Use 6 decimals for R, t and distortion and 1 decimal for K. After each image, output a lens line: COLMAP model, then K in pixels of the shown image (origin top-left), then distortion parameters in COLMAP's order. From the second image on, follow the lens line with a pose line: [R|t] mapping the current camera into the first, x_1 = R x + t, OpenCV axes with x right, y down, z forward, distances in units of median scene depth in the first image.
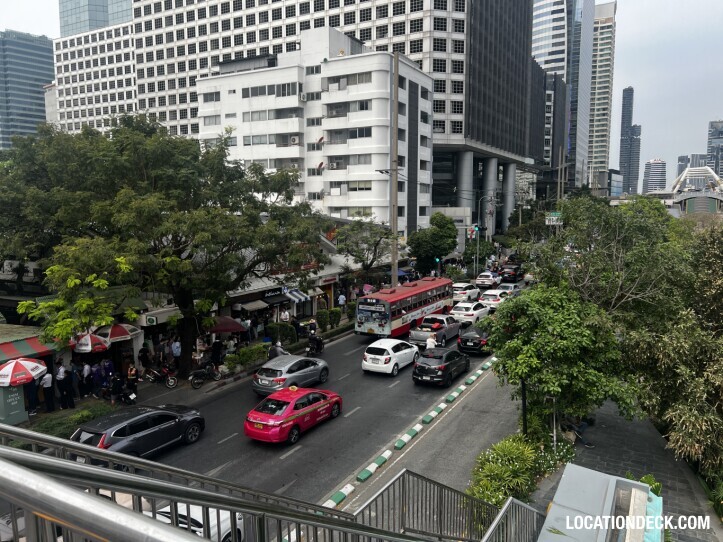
lens RADIAL K [[546.2, 0, 361.6], [0, 546.2, 268.9], [0, 0, 1]] dist [0.058000, -0.070463]
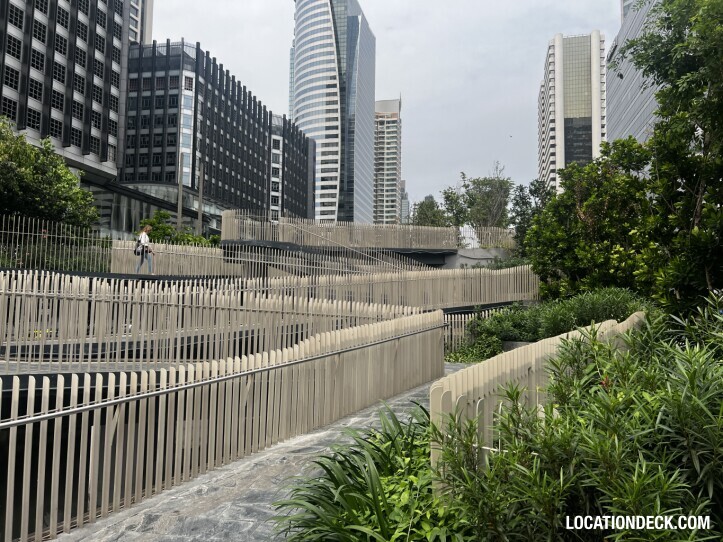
lens RADIAL K [[546.2, 0, 366.0], [0, 546.2, 268.3], [0, 0, 1]] dist [0.058000, -0.070463]
pose [[0.953322, 0.045540, 0.298502, 0.234285], [0.008460, 0.984145, -0.177162, -0.001952], [-0.301837, 0.171418, 0.937822, 0.265518]]
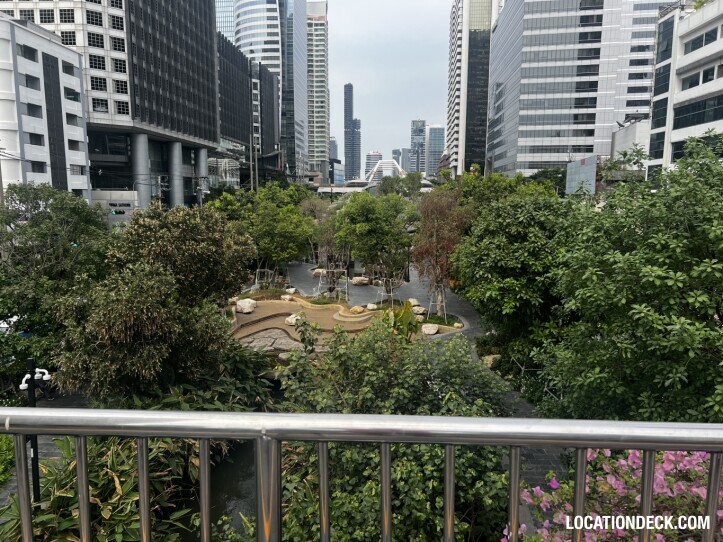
lens RADIAL K [[546.2, 0, 362.9], [0, 546.2, 276.2], [0, 0, 1]] dist [0.058000, -0.070463]
pose [[0.898477, -0.054348, 0.435643, 0.050881], [0.036246, 0.998103, 0.049761, 0.002146], [-0.437521, -0.028919, 0.898743, -0.029052]]
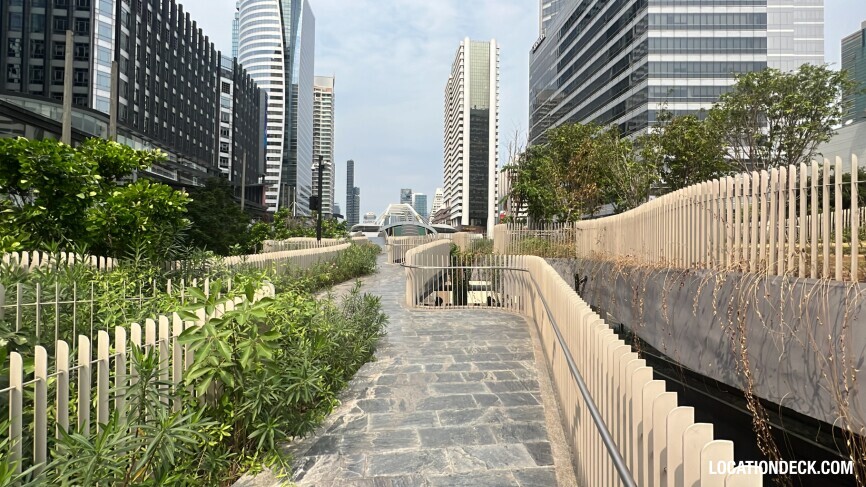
lens RADIAL K [[399.1, 0, 434.7], [0, 399.1, 240.4], [0, 0, 1]] dist [-0.006682, 0.001912]
pose [[0.800379, 0.027879, 0.598846, 0.246114], [0.046222, 0.993075, -0.108009, -0.036408], [-0.597710, 0.114128, 0.793548, 0.425280]]
